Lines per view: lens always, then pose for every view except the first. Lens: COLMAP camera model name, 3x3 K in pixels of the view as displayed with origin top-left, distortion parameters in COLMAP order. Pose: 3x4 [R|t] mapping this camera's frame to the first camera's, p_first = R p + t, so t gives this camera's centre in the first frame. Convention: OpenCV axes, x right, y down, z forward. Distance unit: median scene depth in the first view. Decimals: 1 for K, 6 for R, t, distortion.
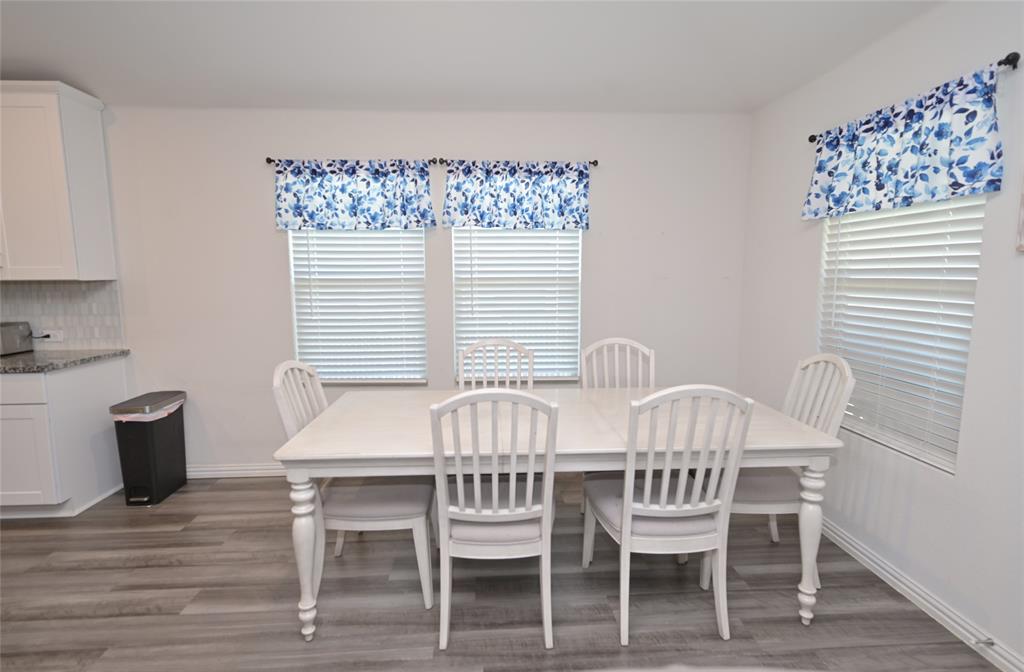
lens RADIAL K [[503.4, 0, 511.5], [0, 503.4, 335.3], [0, 0, 1]] dist [-0.003690, 0.000556]
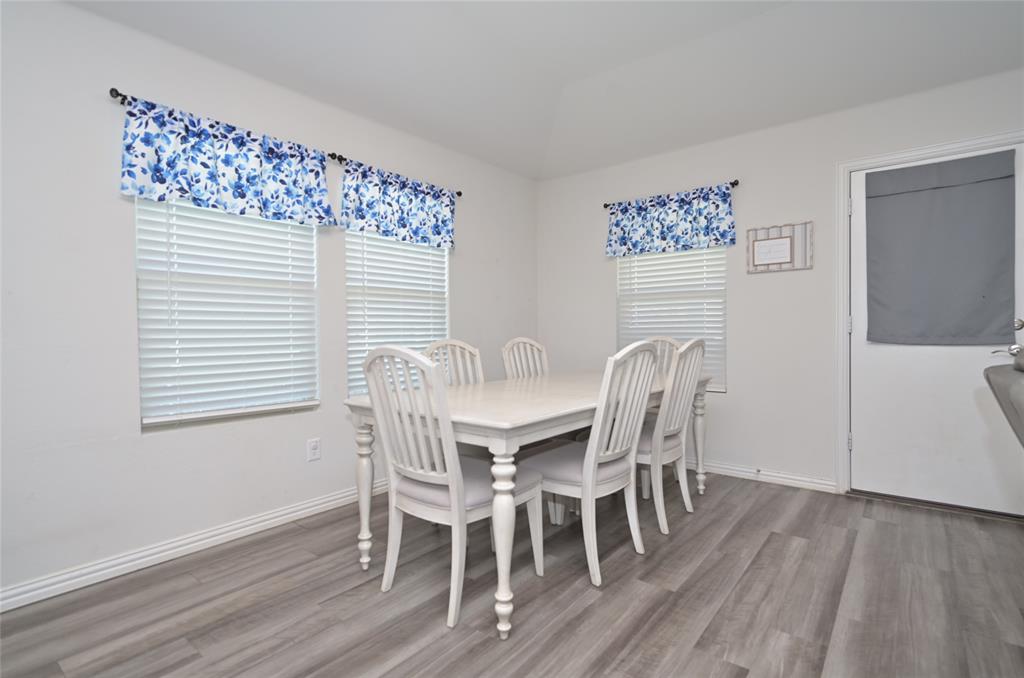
lens RADIAL K [[501.6, 0, 512.3], [0, 501.6, 337.5], [0, 0, 1]] dist [0.000974, -0.000327]
pose [[0.669973, -0.011490, 0.742296, -0.619611], [0.096076, 0.992814, -0.071347, 0.079074], [-0.736142, 0.119117, 0.666263, 0.189545]]
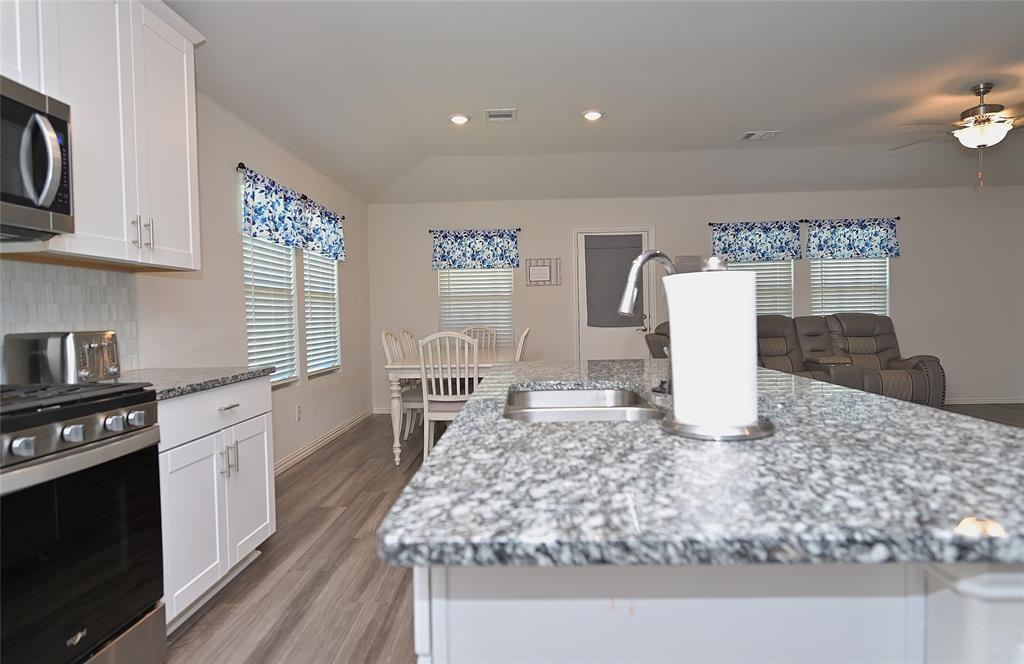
lens RADIAL K [[611.4, 0, 512.3], [0, 611.4, 330.1], [0, 0, 1]] dist [0.002387, 0.000862]
pose [[0.085179, -0.022998, 0.996100, -1.629157], [0.139347, 0.990183, 0.010946, 0.037469], [-0.986573, 0.137871, 0.087547, 0.402441]]
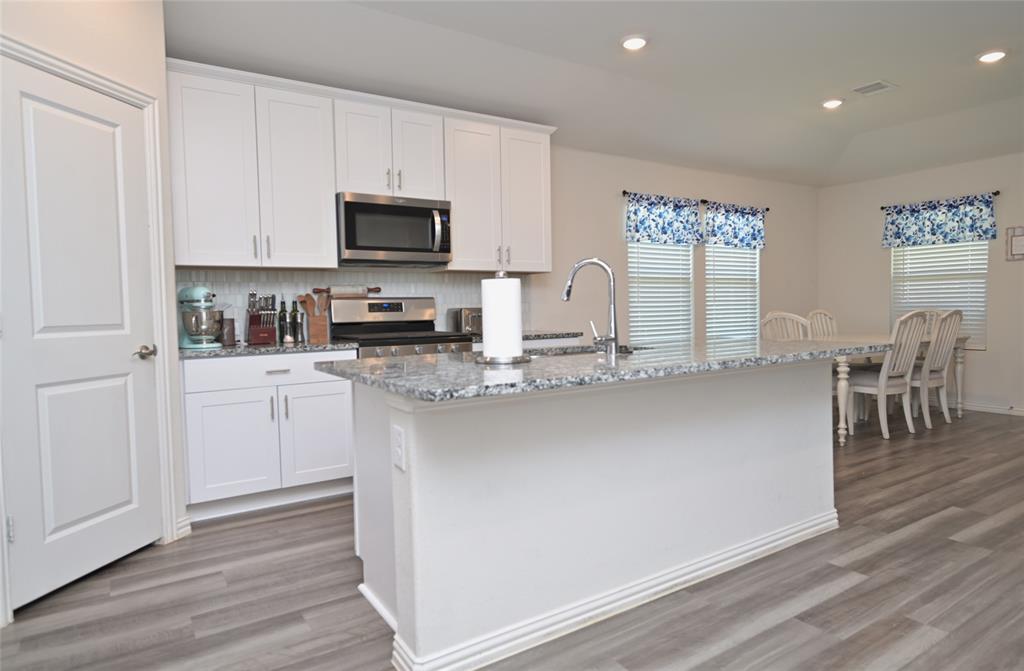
lens RADIAL K [[606.8, 0, 511.0], [0, 606.8, 335.7], [0, 0, 1]] dist [0.002981, -0.002419]
pose [[0.868373, -0.033825, 0.494757, -1.589900], [0.073097, 0.995504, -0.060236, 0.129953], [-0.490496, 0.088472, 0.866941, -0.279290]]
